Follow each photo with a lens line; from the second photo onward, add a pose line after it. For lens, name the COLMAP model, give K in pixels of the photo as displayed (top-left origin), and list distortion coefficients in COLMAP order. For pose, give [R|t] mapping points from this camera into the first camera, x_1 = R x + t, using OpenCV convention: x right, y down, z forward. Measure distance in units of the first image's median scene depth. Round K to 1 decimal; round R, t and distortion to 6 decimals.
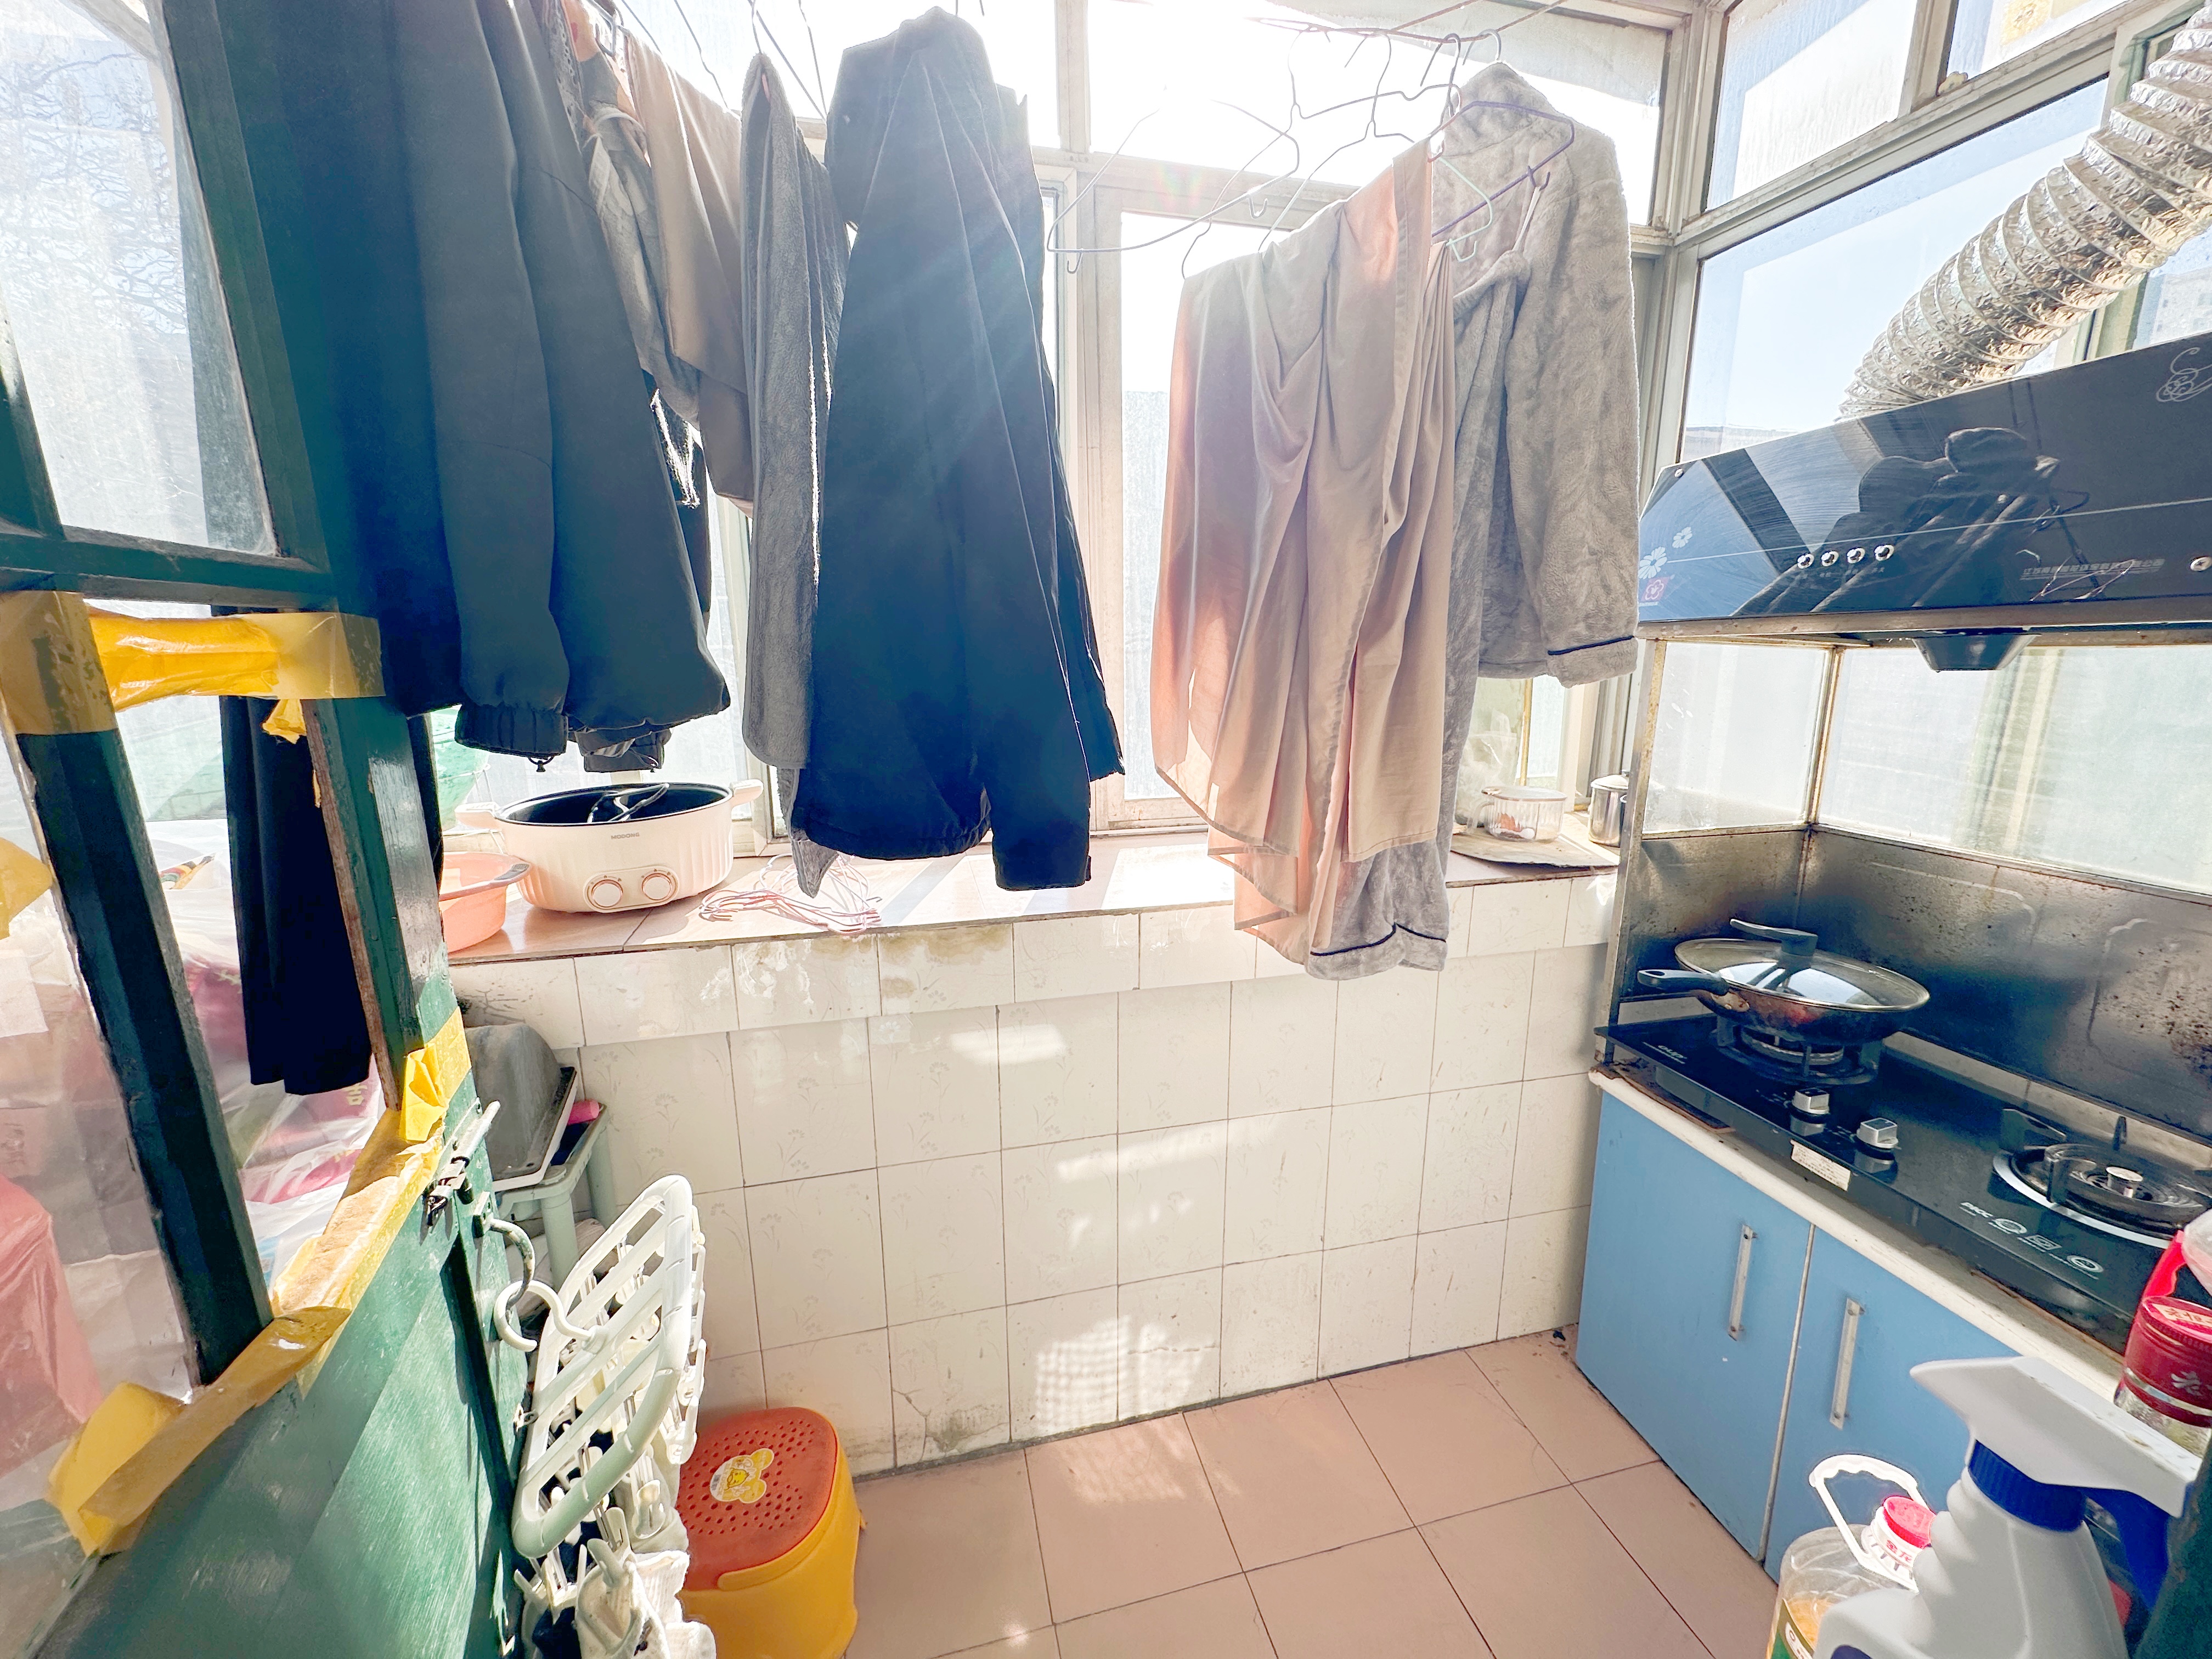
lens RADIAL K [[880.3, 0, 1111.9], [0, 880.3, 824.3], [0, 0, 1]] dist [-0.002201, 0.000005]
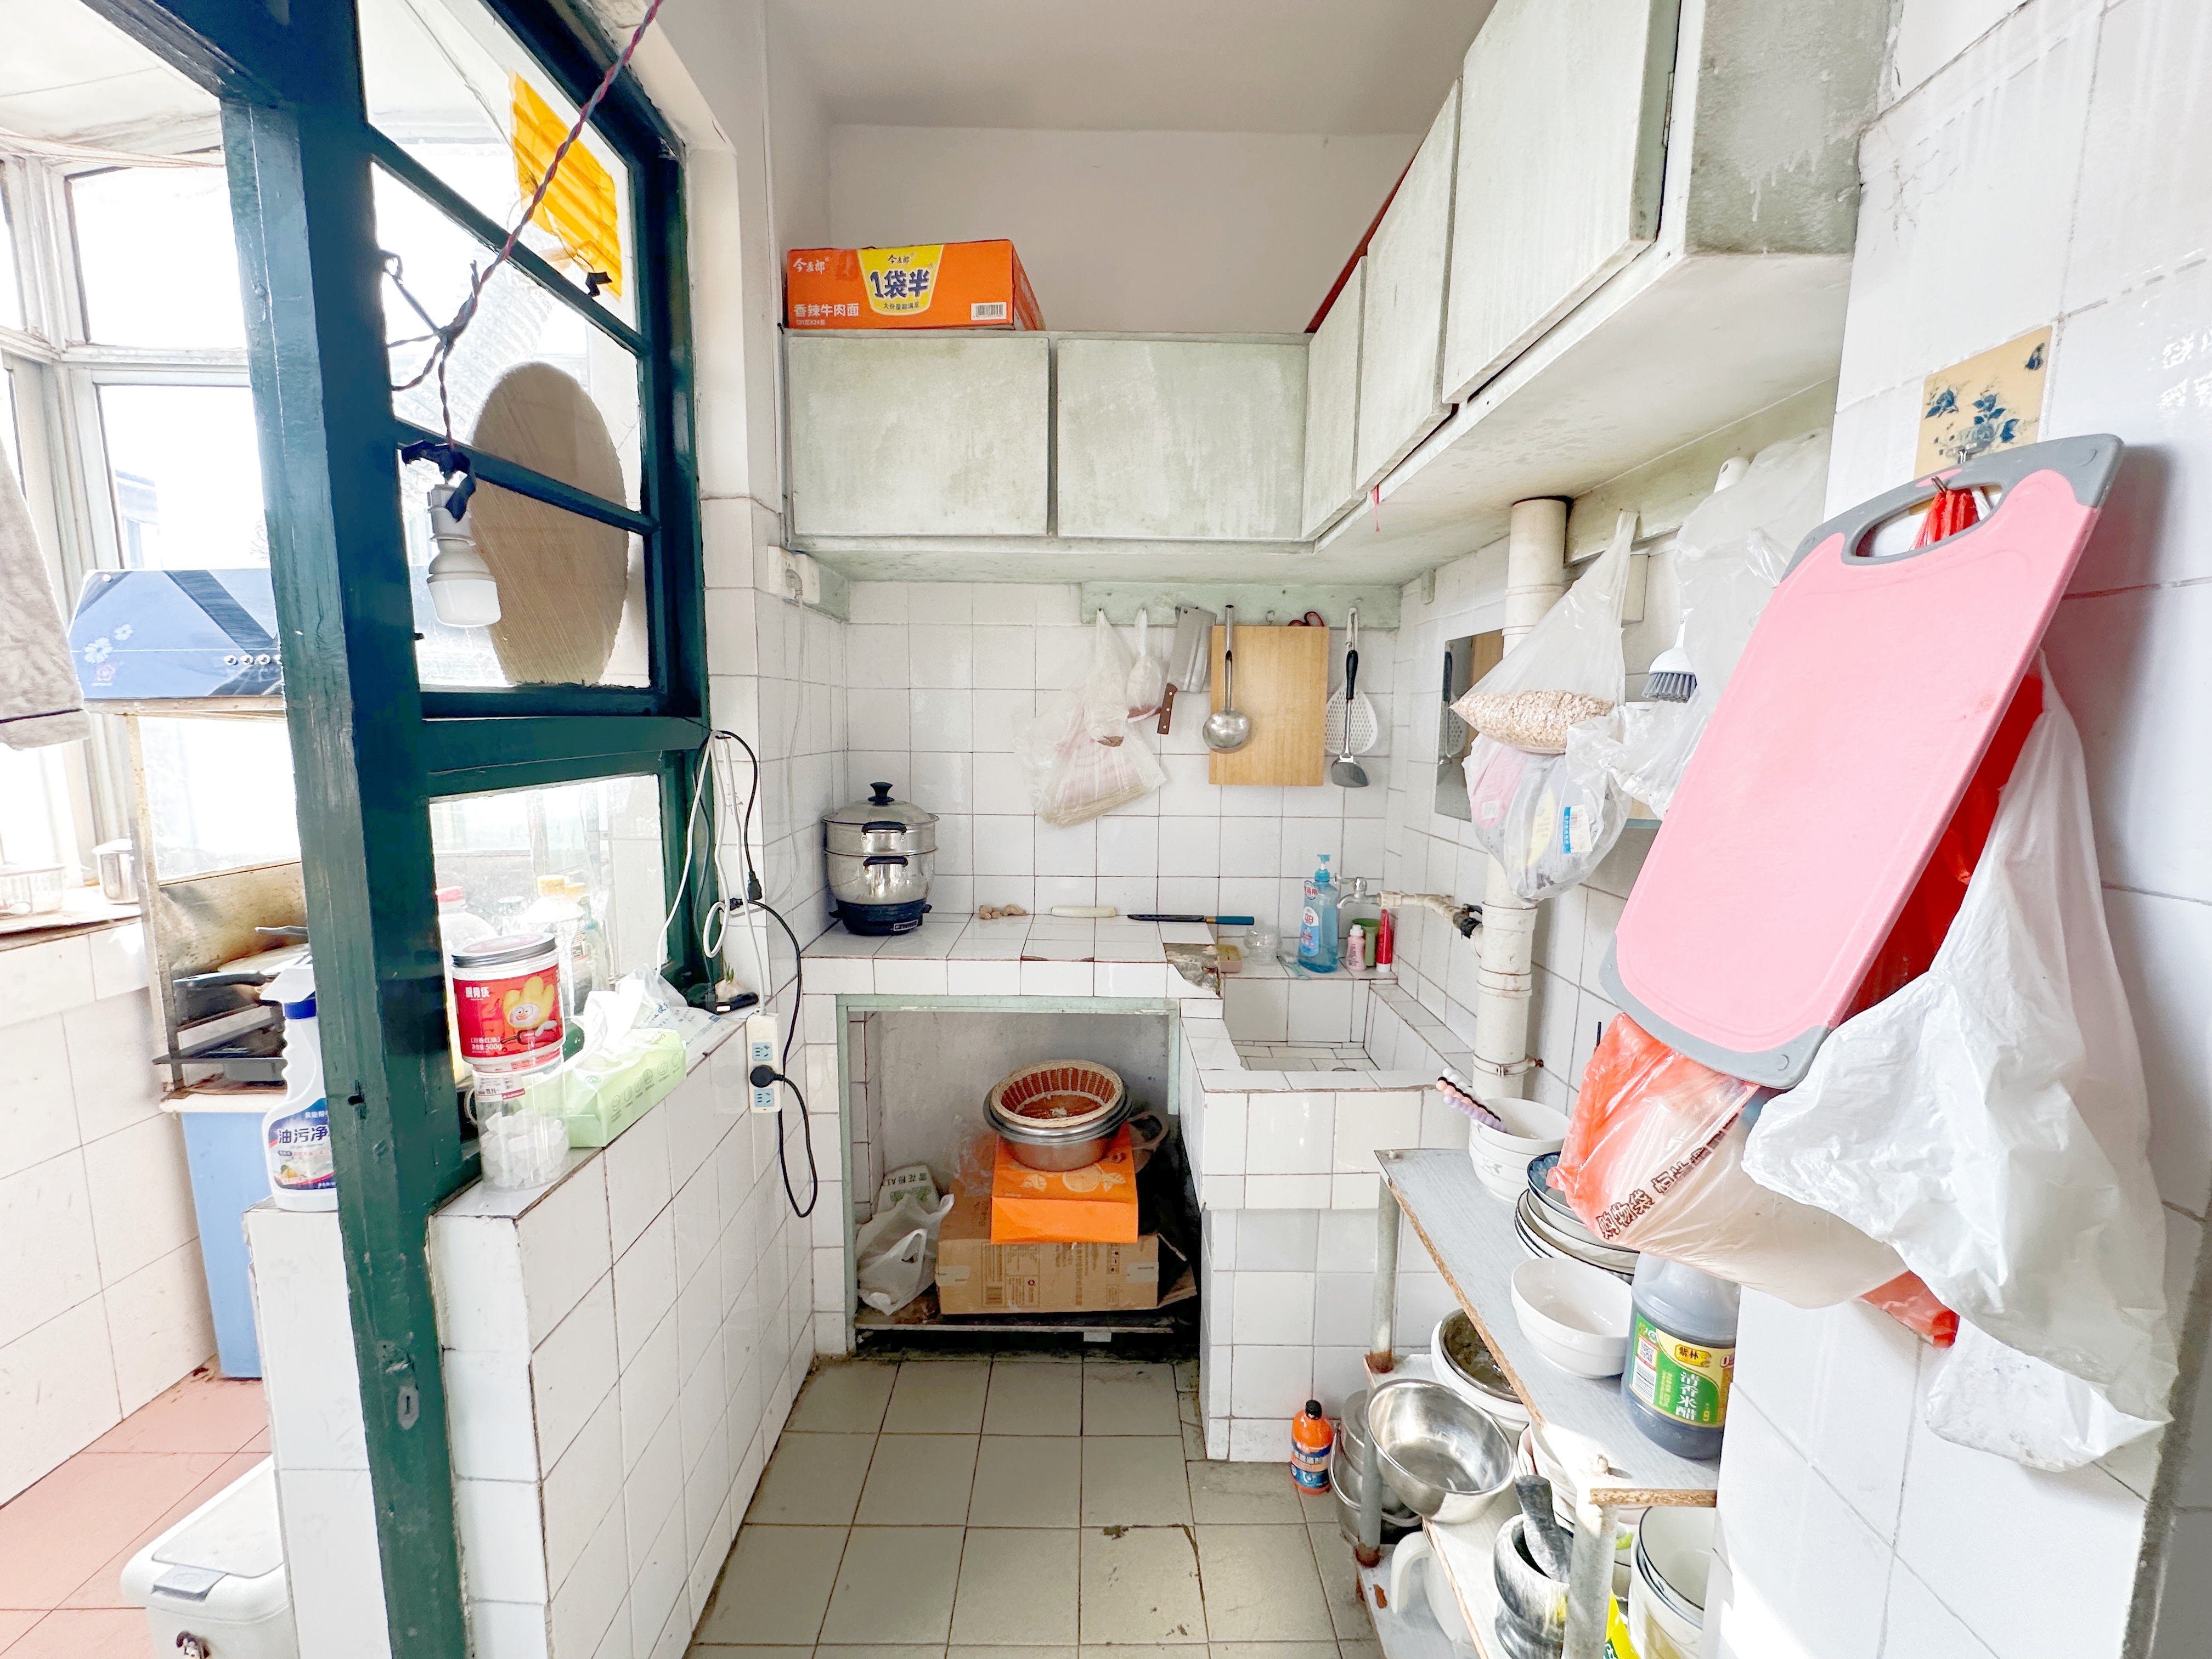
lens RADIAL K [[880.3, 0, 1106.3], [0, 880.3, 828.9], [0, 0, 1]] dist [-0.002201, 0.000005]
pose [[0.231092, -0.114400, 0.966183, -0.210057], [0.202377, 0.976994, 0.067275, 0.115890], [-0.951651, 0.179986, 0.248928, -0.472737]]
